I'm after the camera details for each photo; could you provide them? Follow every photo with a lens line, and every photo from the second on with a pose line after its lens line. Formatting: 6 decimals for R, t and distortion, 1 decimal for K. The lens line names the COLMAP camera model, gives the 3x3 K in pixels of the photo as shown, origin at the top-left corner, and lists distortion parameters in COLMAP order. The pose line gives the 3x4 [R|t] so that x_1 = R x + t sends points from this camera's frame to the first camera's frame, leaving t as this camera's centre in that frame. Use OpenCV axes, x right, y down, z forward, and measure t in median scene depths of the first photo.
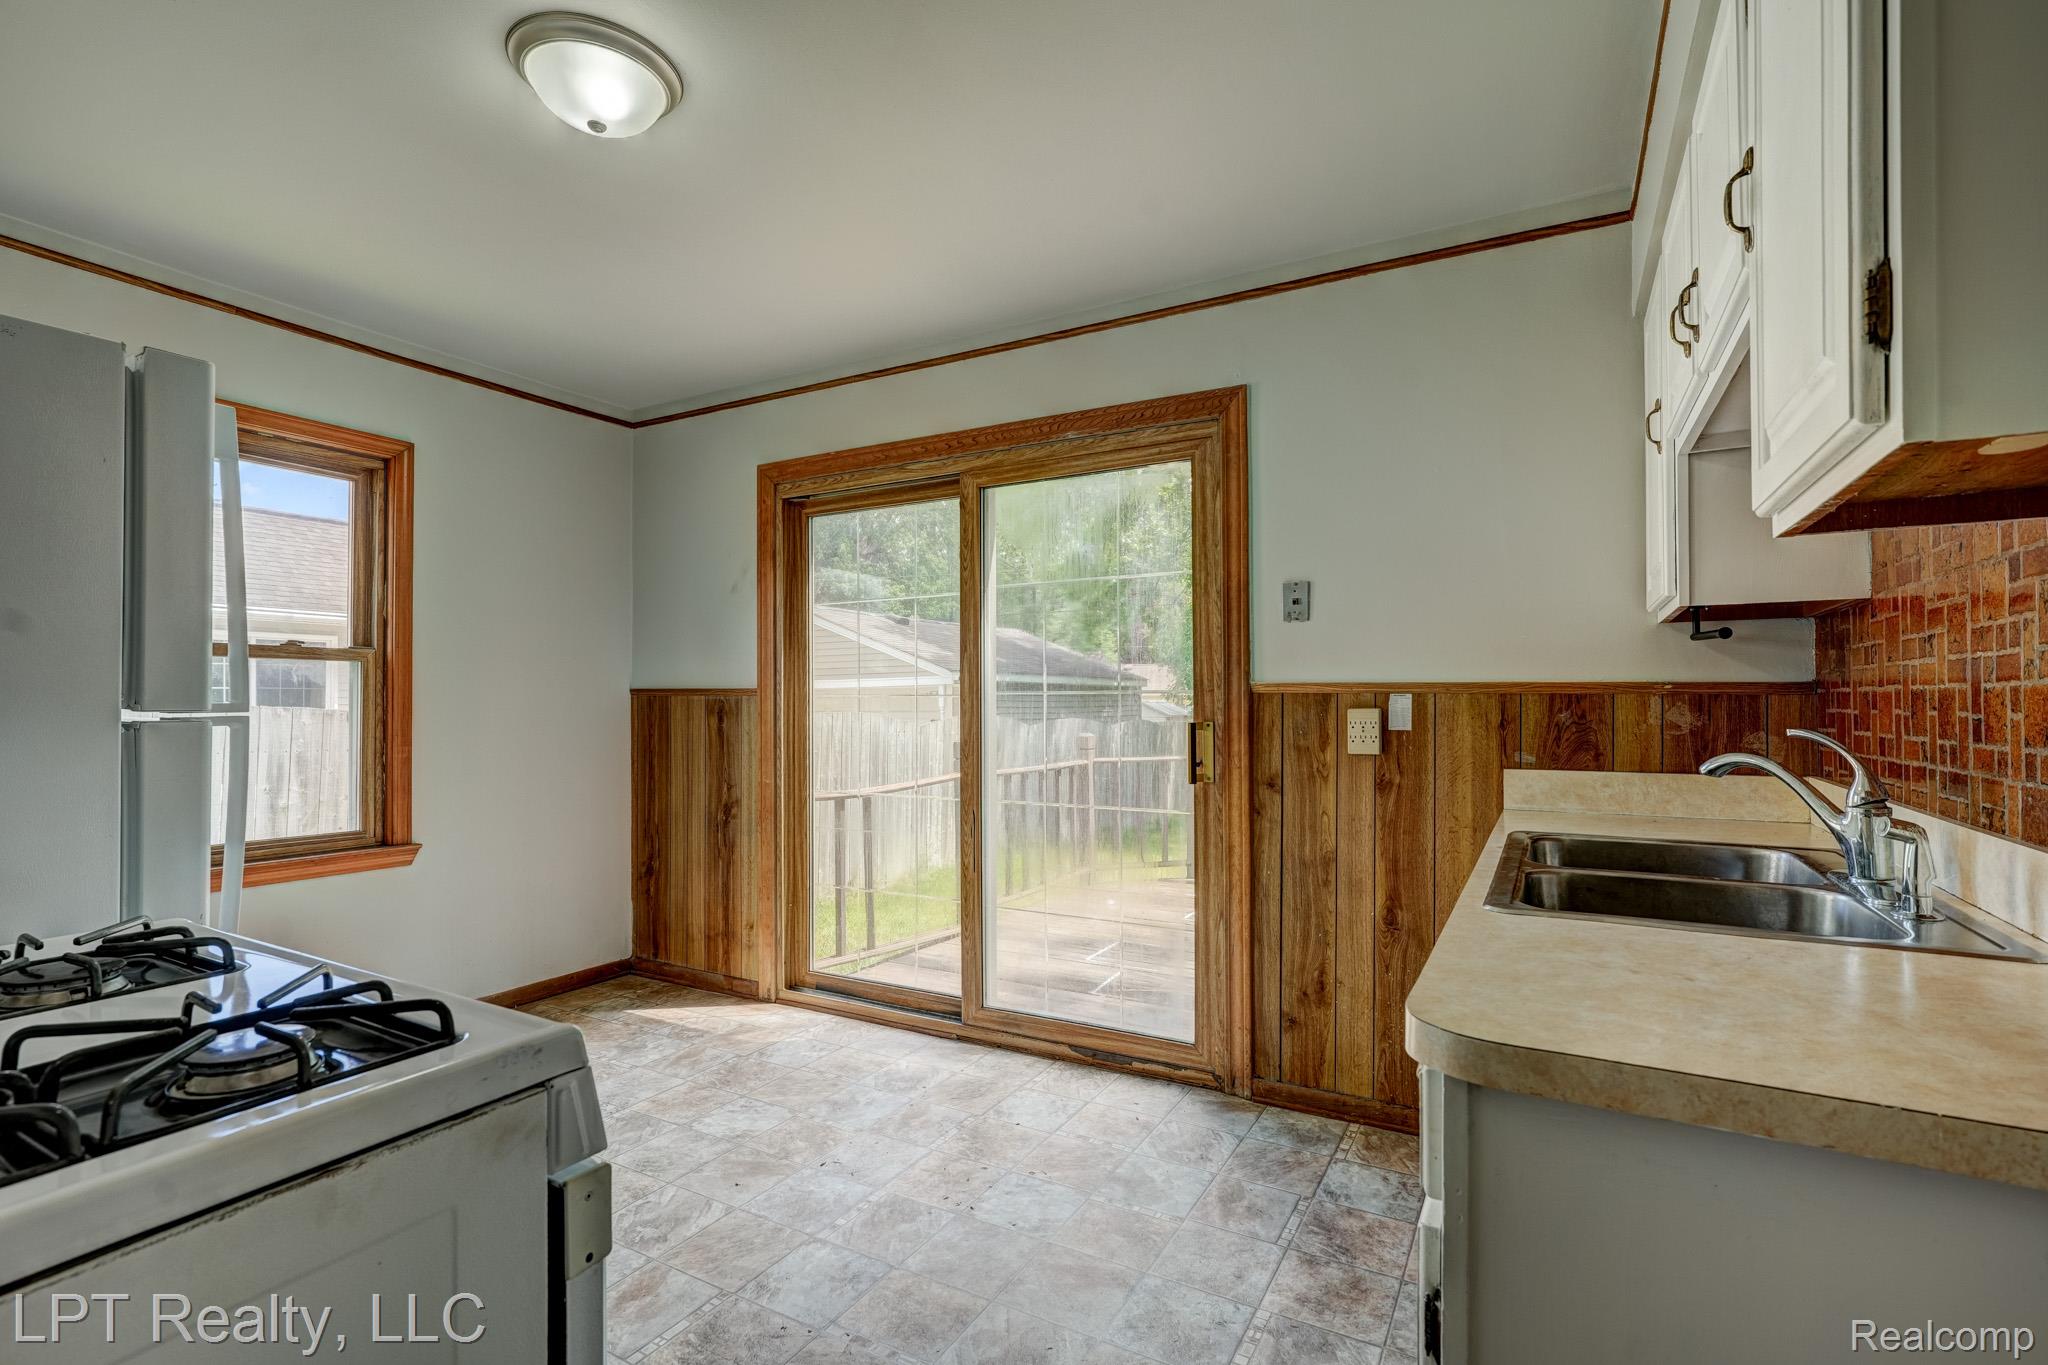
lens RADIAL K [[952.7, 0, 1021.3], [0, 952.7, 697.9], [0, 0, 1]] dist [-0.001389, 0.000151]
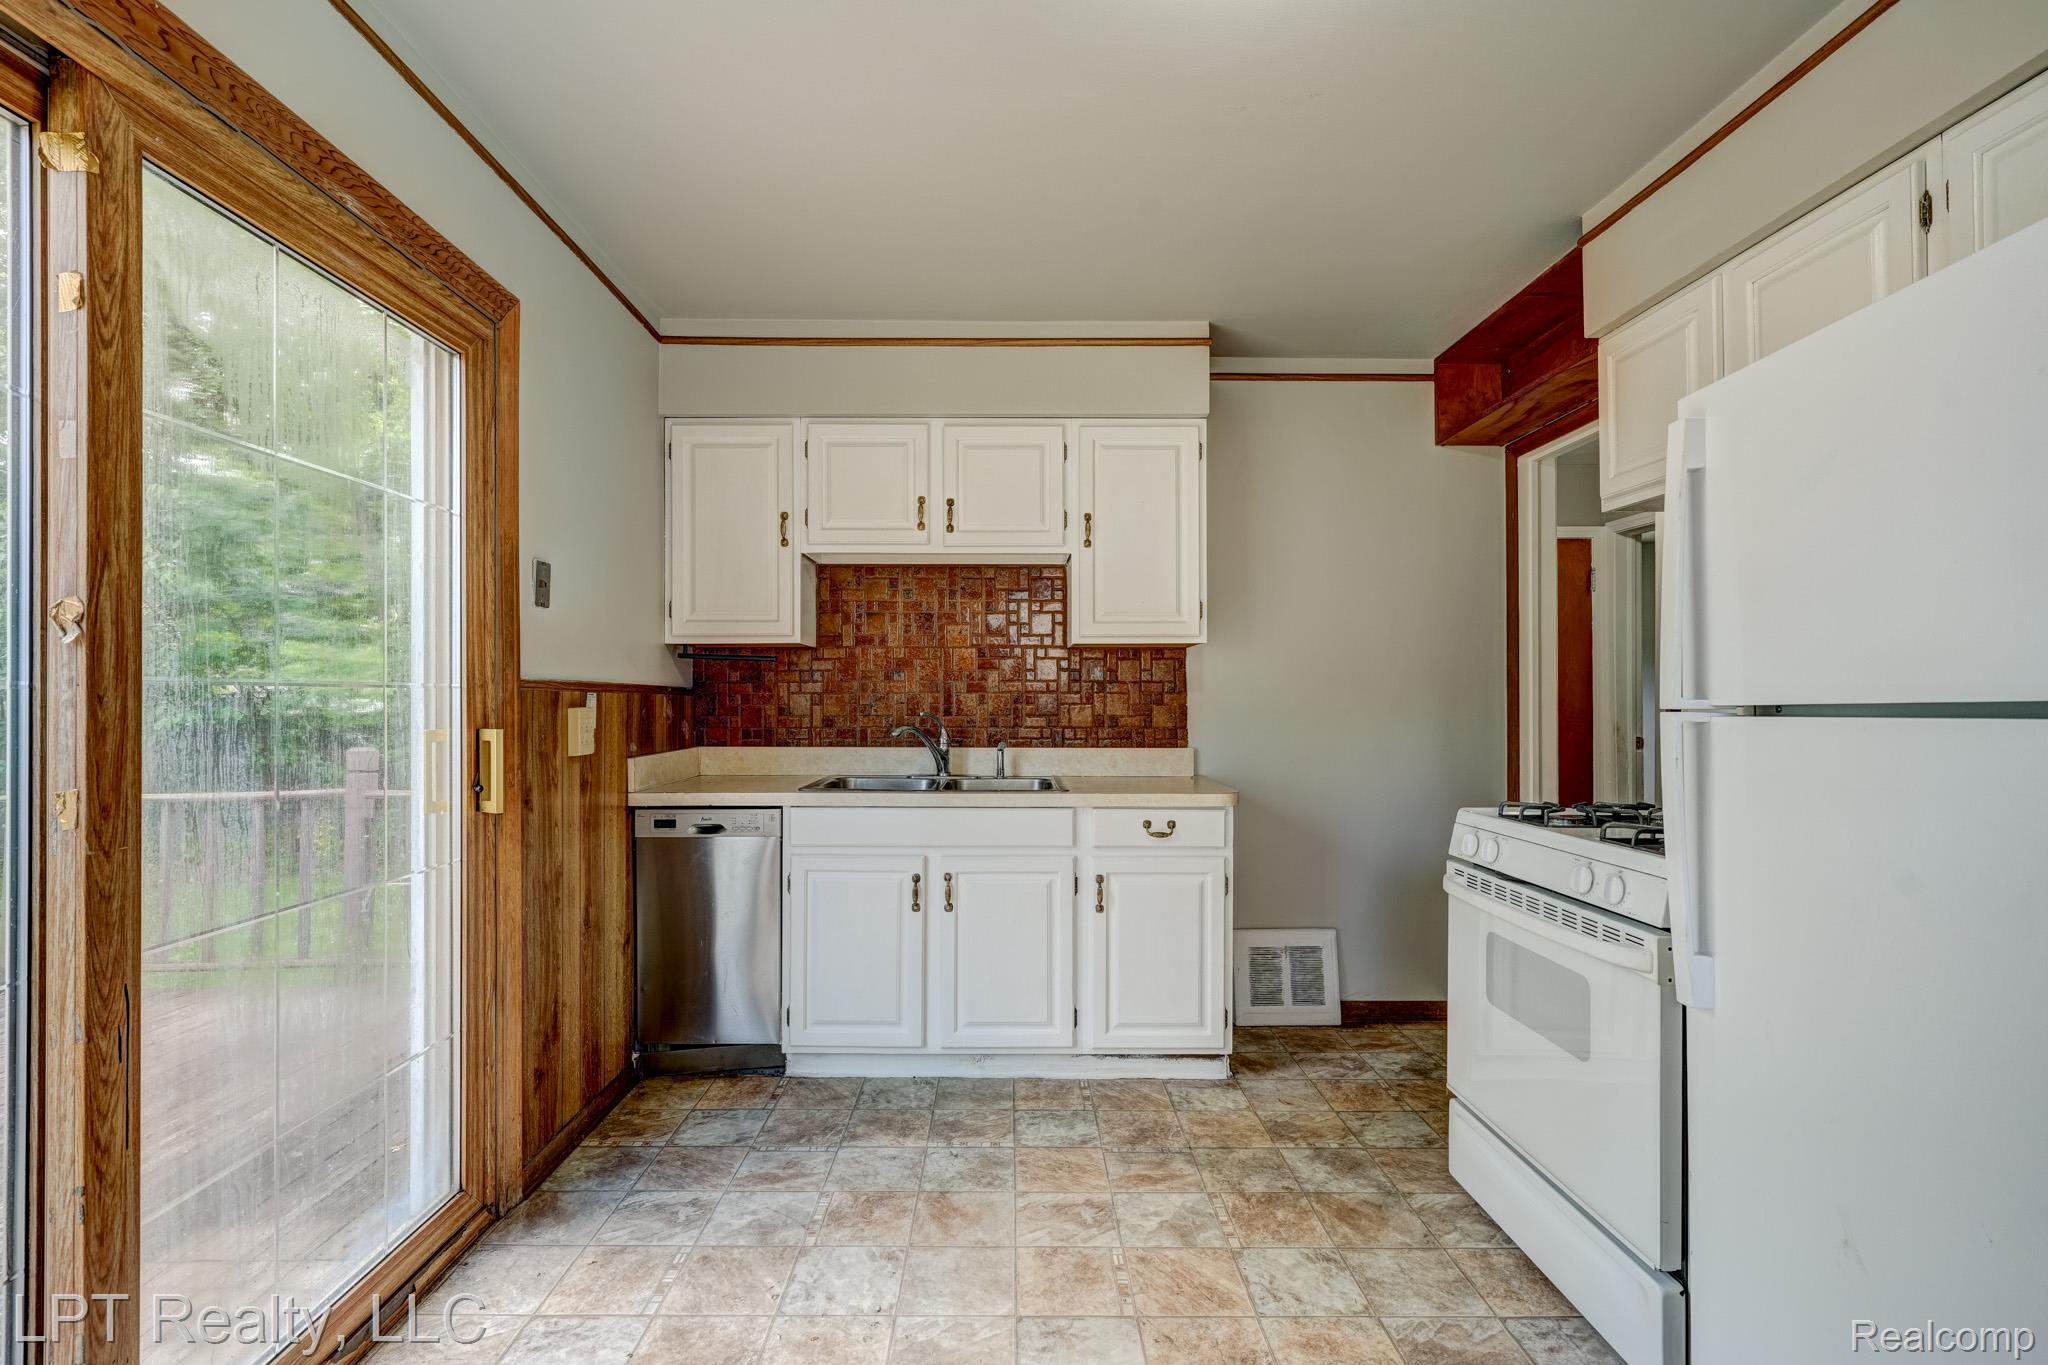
lens RADIAL K [[952.7, 0, 1021.3], [0, 952.7, 697.9], [0, 0, 1]] dist [-0.001389, 0.000151]
pose [[-0.500726, 0.002514, 0.865602, -0.542632], [0.001610, 0.999997, -0.001973, 0.003206], [-0.865604, 0.000405, -0.500728, 0.854494]]
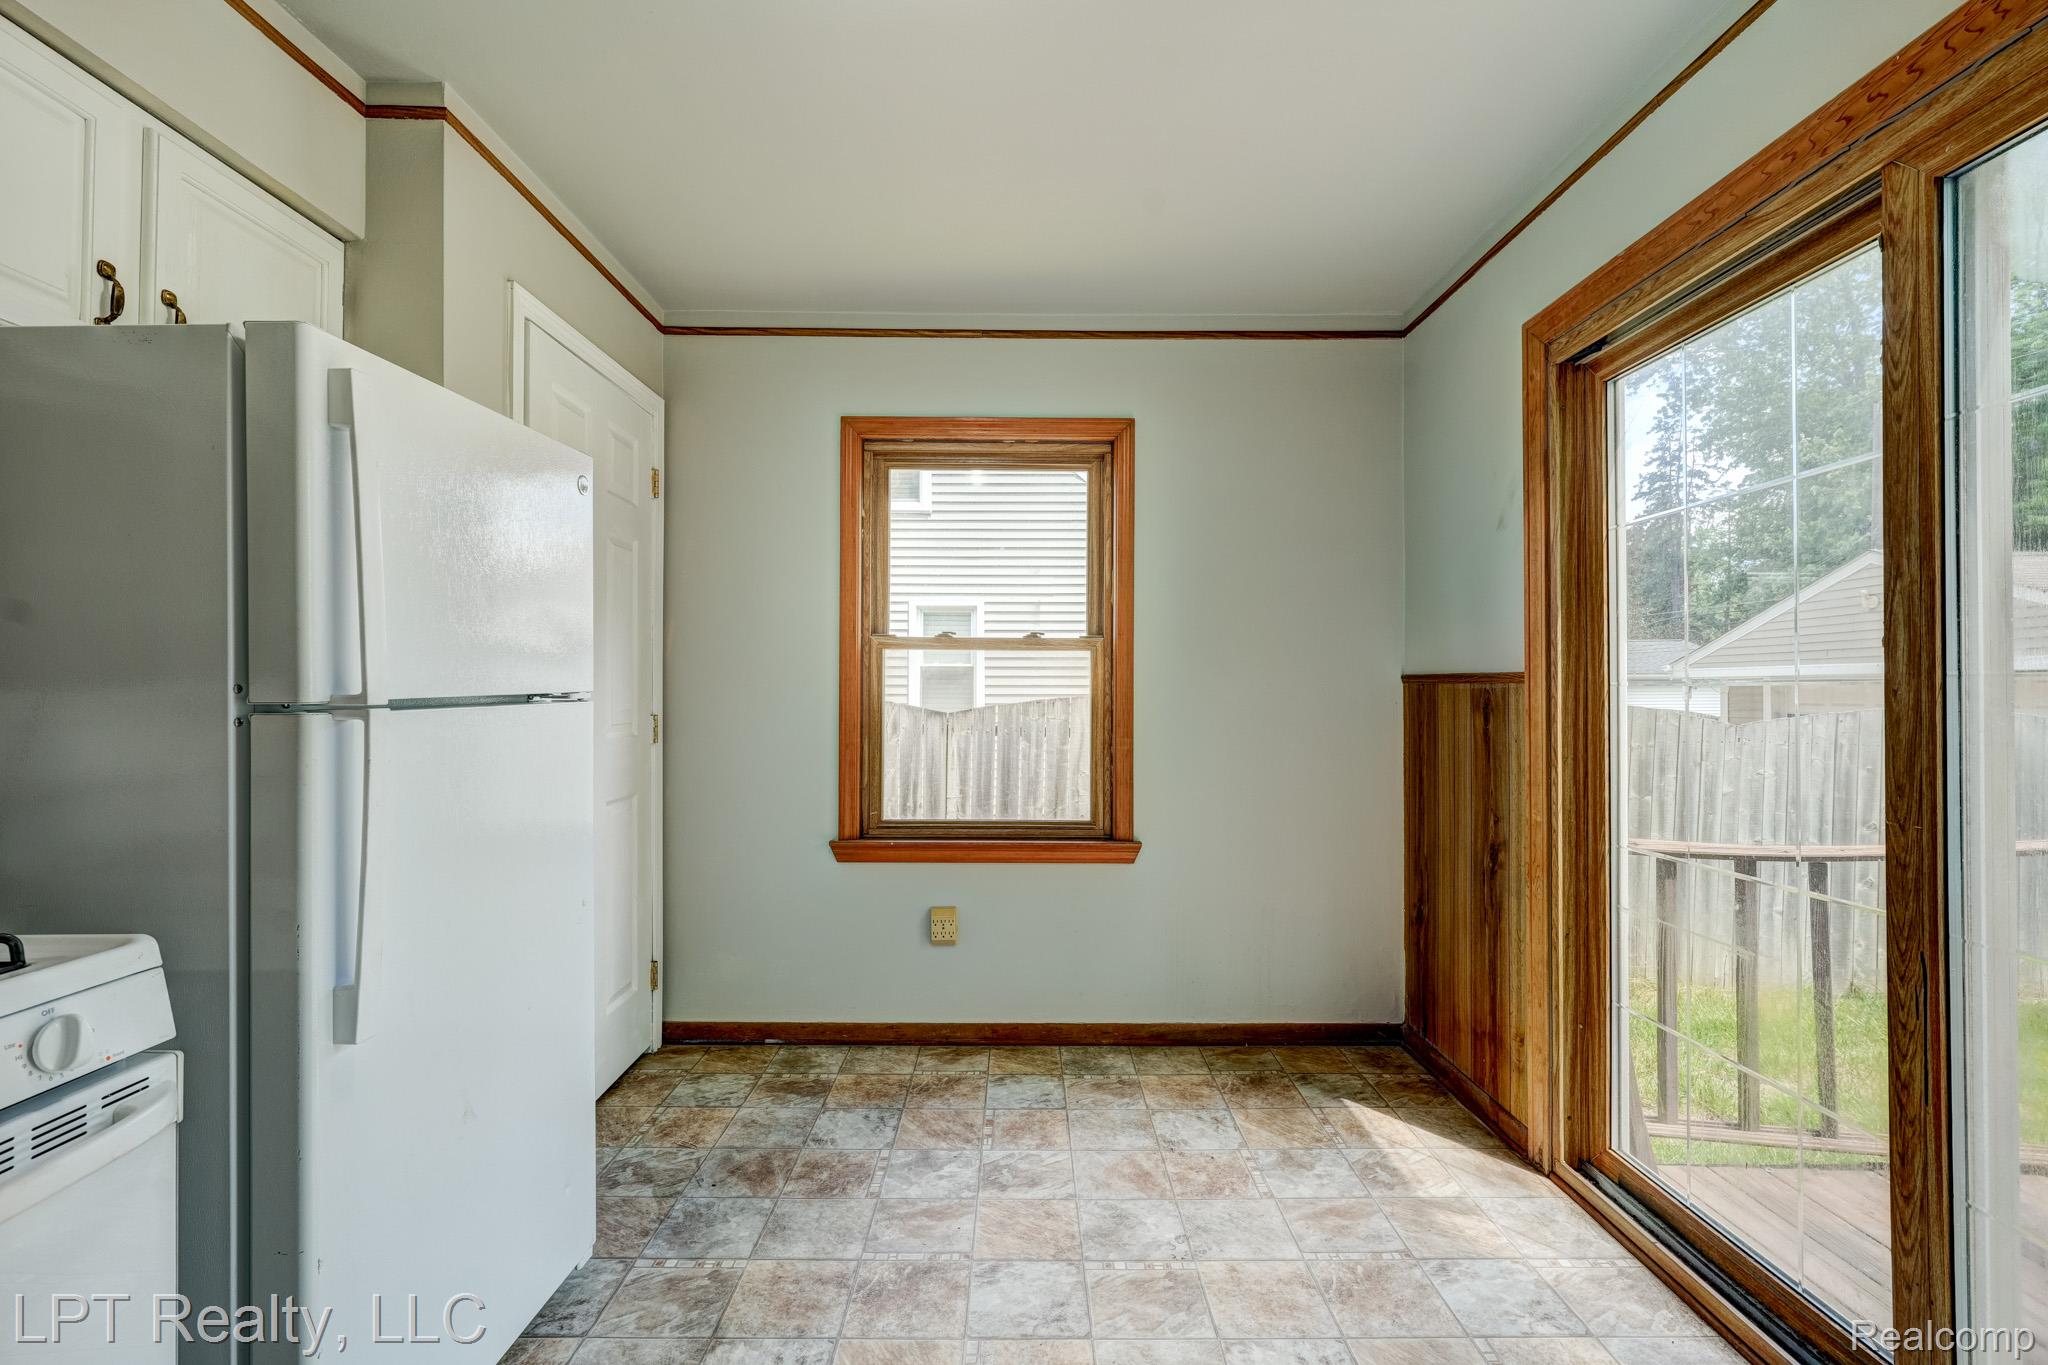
lens RADIAL K [[922.3, 0, 1031.8], [0, 922.3, 686.1], [0, 0, 1]] dist [-0.001021, 0.000276]
pose [[0.507454, -0.001266, -0.861678, 0.098256], [0.002433, 0.999997, -0.000037, -0.001317], [0.861675, -0.002078, 0.507456, 0.443431]]
